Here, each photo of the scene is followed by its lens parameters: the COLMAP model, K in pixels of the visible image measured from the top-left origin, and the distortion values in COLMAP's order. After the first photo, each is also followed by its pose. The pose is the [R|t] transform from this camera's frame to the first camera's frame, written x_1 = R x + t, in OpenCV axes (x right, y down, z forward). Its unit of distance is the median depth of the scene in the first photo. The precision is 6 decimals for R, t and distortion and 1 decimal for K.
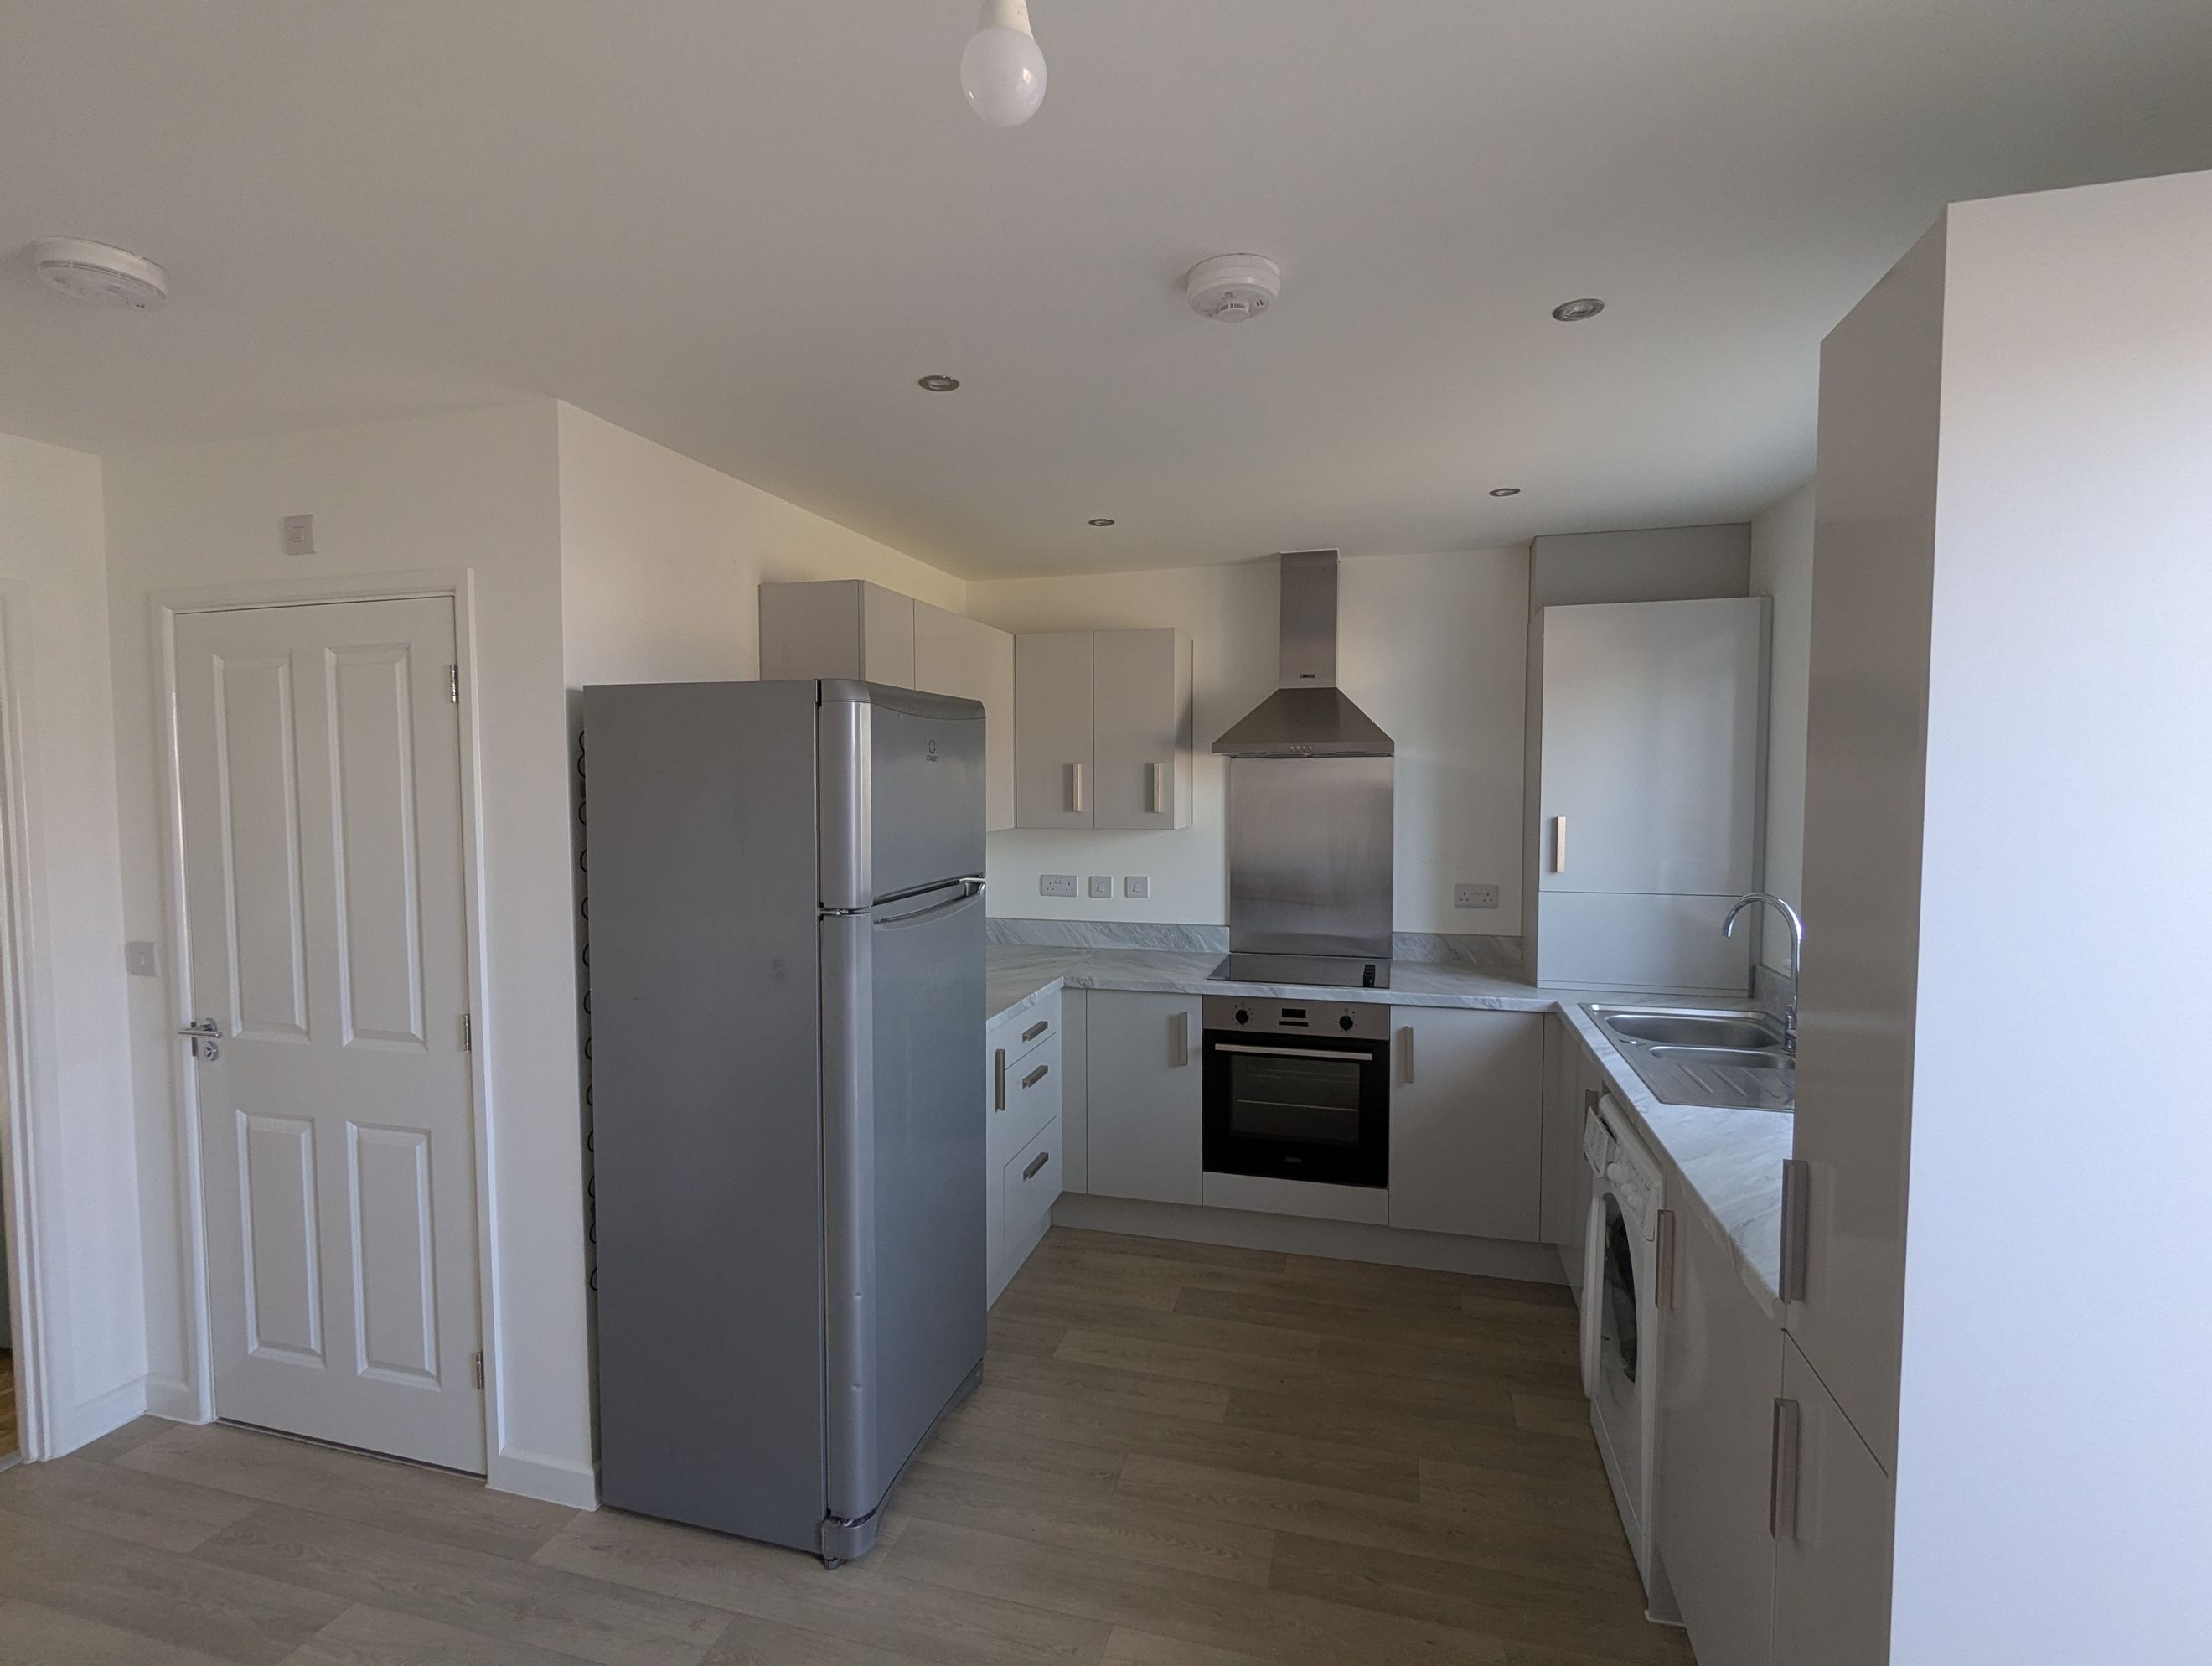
lens RADIAL K [[1044.6, 0, 1107.8], [0, 1044.6, 828.6], [0, 0, 1]] dist [-0.001545, -0.000360]
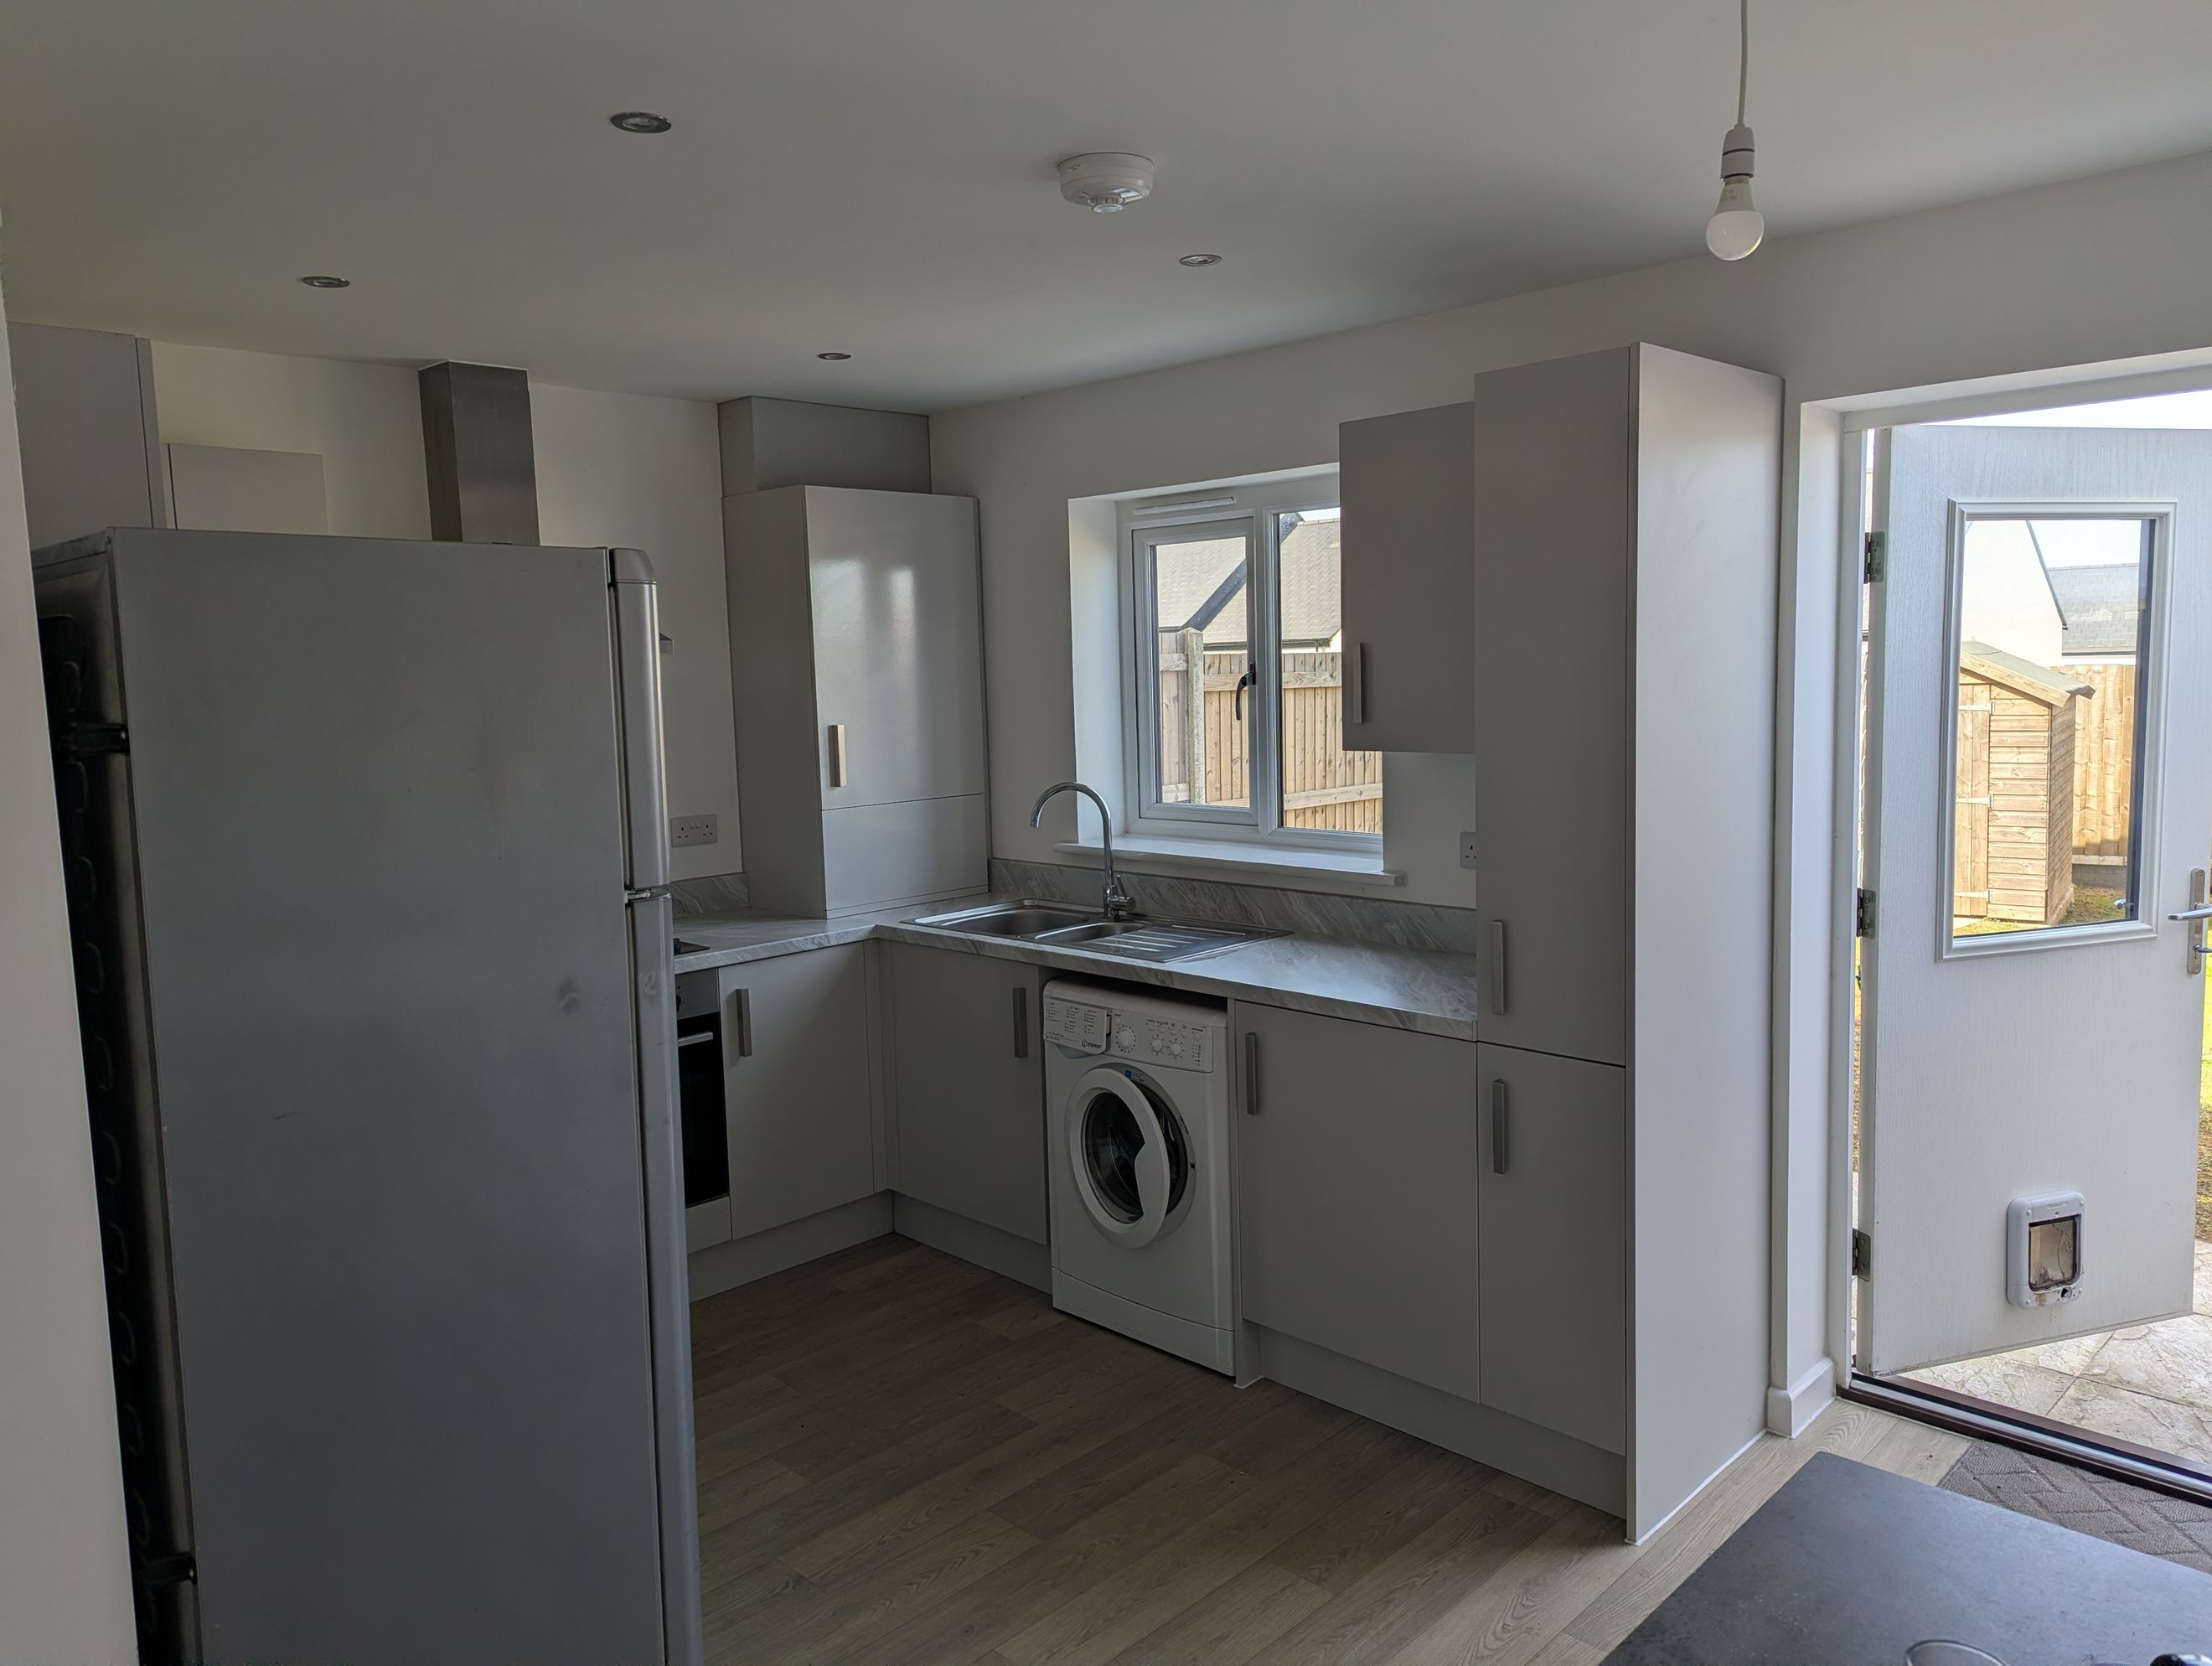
lens RADIAL K [[1556.1, 0, 1093.0], [0, 1556.1, 798.1], [0, 0, 1]] dist [0.039899, -0.028095]
pose [[0.484616, -0.084445, 0.870641, -0.792190], [0.064612, 0.996066, 0.060646, -0.019539], [-0.872337, 0.026863, 0.488166, 0.198816]]
